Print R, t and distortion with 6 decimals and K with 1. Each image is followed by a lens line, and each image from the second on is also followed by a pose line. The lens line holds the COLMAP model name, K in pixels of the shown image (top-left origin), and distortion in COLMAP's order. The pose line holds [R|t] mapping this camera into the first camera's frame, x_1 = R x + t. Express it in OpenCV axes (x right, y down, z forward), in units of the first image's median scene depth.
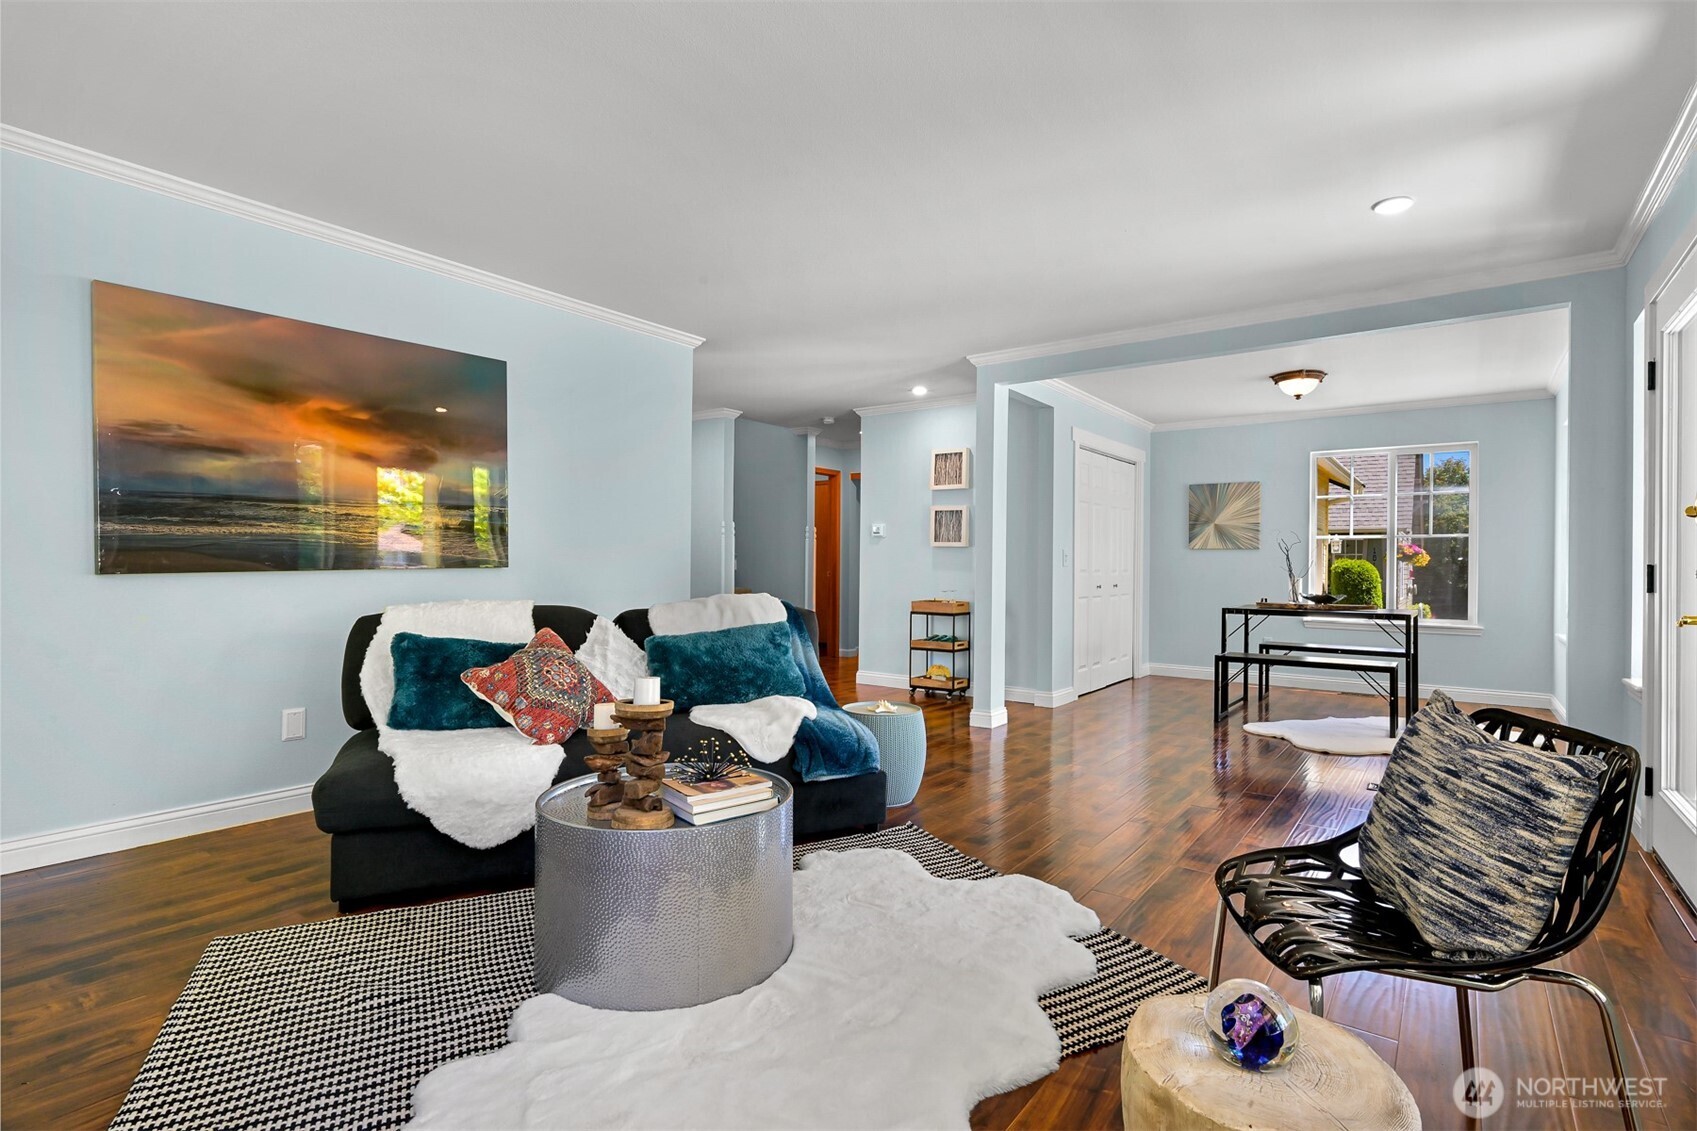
lens RADIAL K [[811.5, 0, 839.4], [0, 811.5, 563.3], [0, 0, 1]] dist [0.000789, -0.000007]
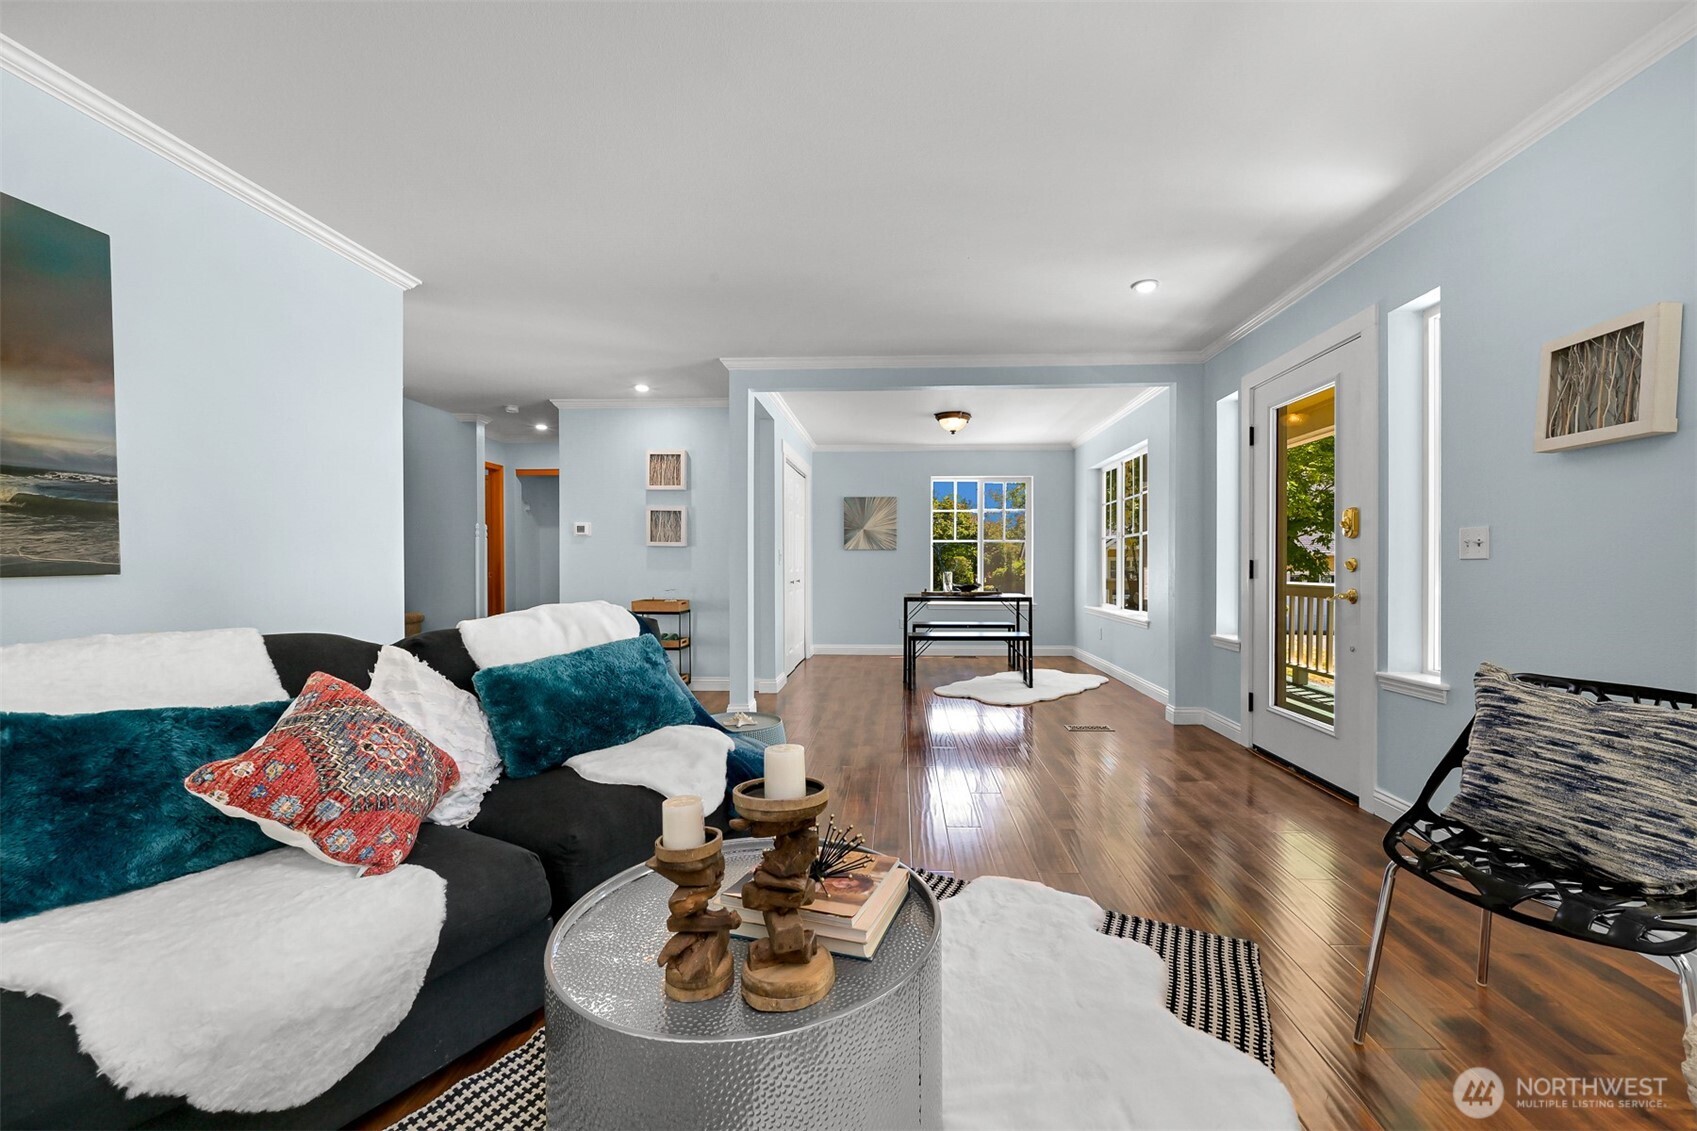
lens RADIAL K [[678.3, 0, 866.4], [0, 678.3, 569.6], [0, 0, 1]] dist [-0.000750, 0.000495]
pose [[0.824649, -0.013059, 0.565494, -0.289007], [0.006673, 0.999888, 0.013360, -0.002187], [-0.565606, -0.007244, 0.824644, 0.321308]]
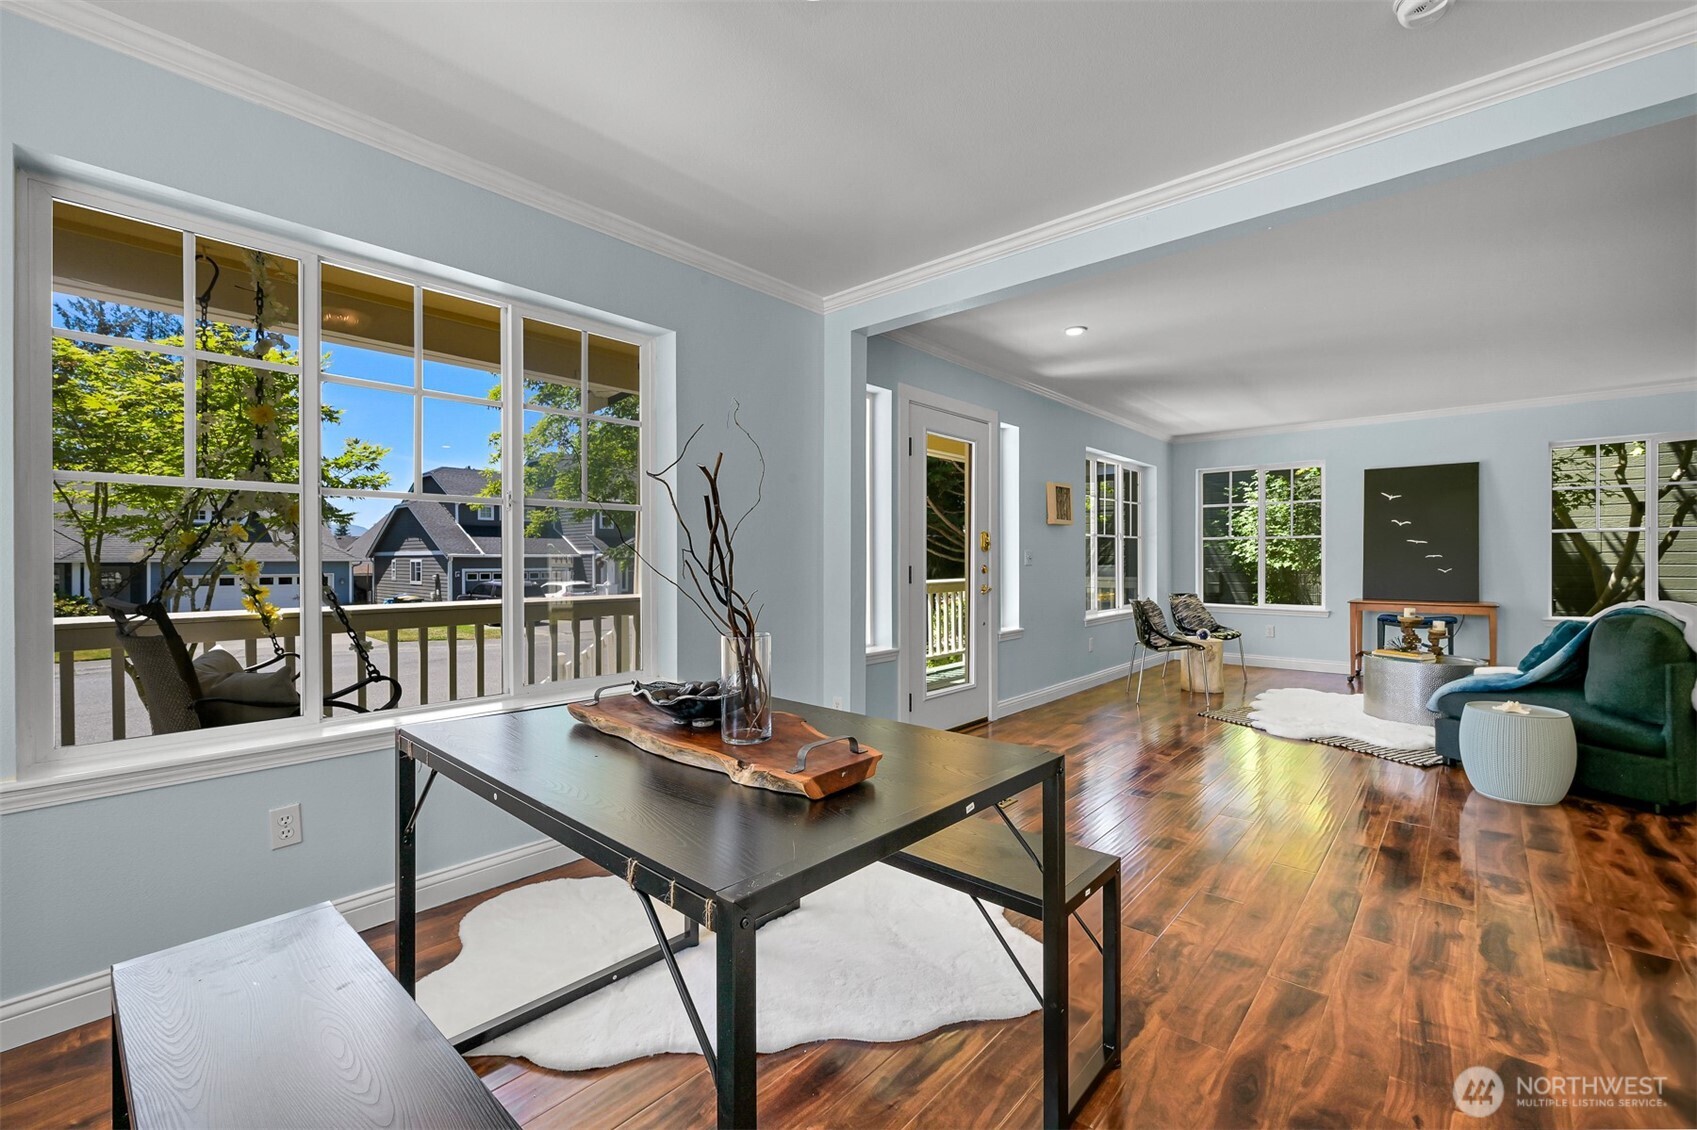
lens RADIAL K [[721.6, 0, 844.5], [0, 721.6, 562.9], [0, 0, 1]] dist [0.002785, -0.001353]
pose [[-0.998444, -0.009027, 0.055036, 0.995932], [-0.008816, 0.999953, 0.004071, -0.007528], [-0.055071, 0.003579, -0.998476, 2.246991]]
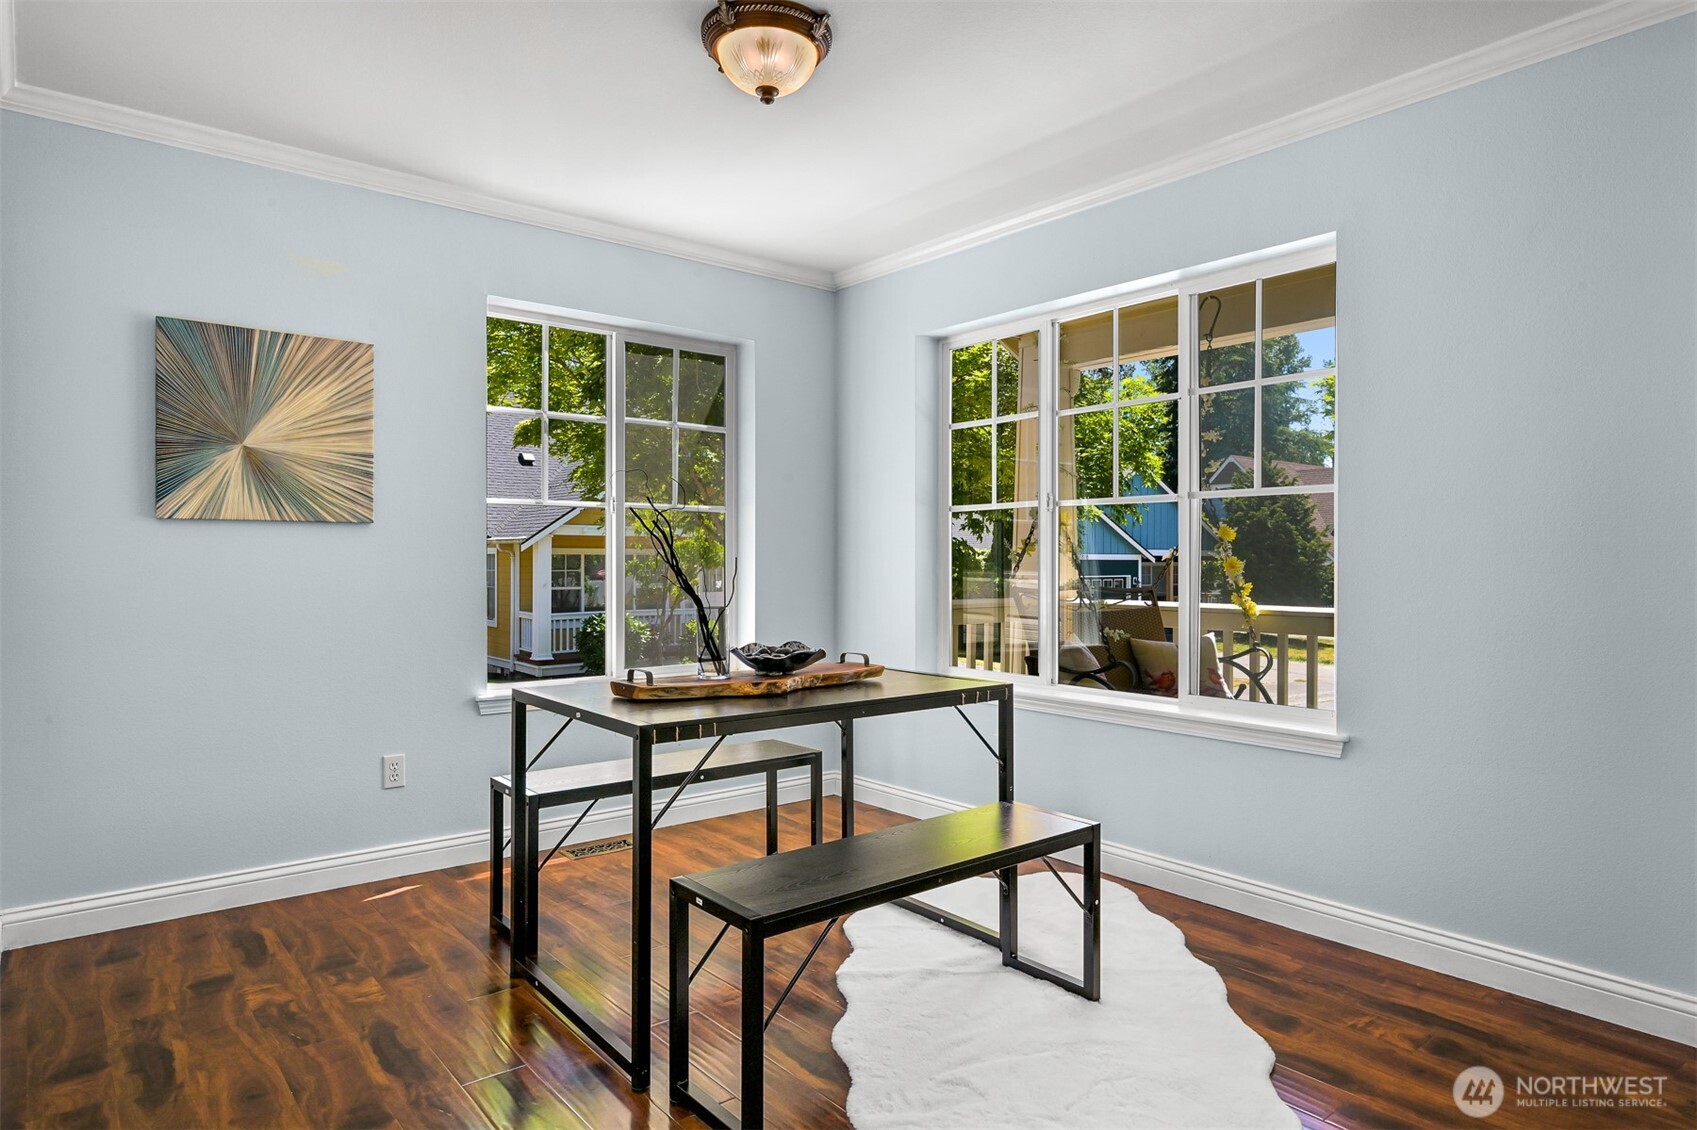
lens RADIAL K [[975.8, 0, 849.7], [0, 975.8, 563.8], [0, 0, 1]] dist [-0.009182, -0.000503]
pose [[0.243833, -0.014638, 0.969707, 0.301792], [-0.000231, 0.999885, 0.015151, -0.013779], [-0.969817, -0.003918, 0.243802, 1.524519]]
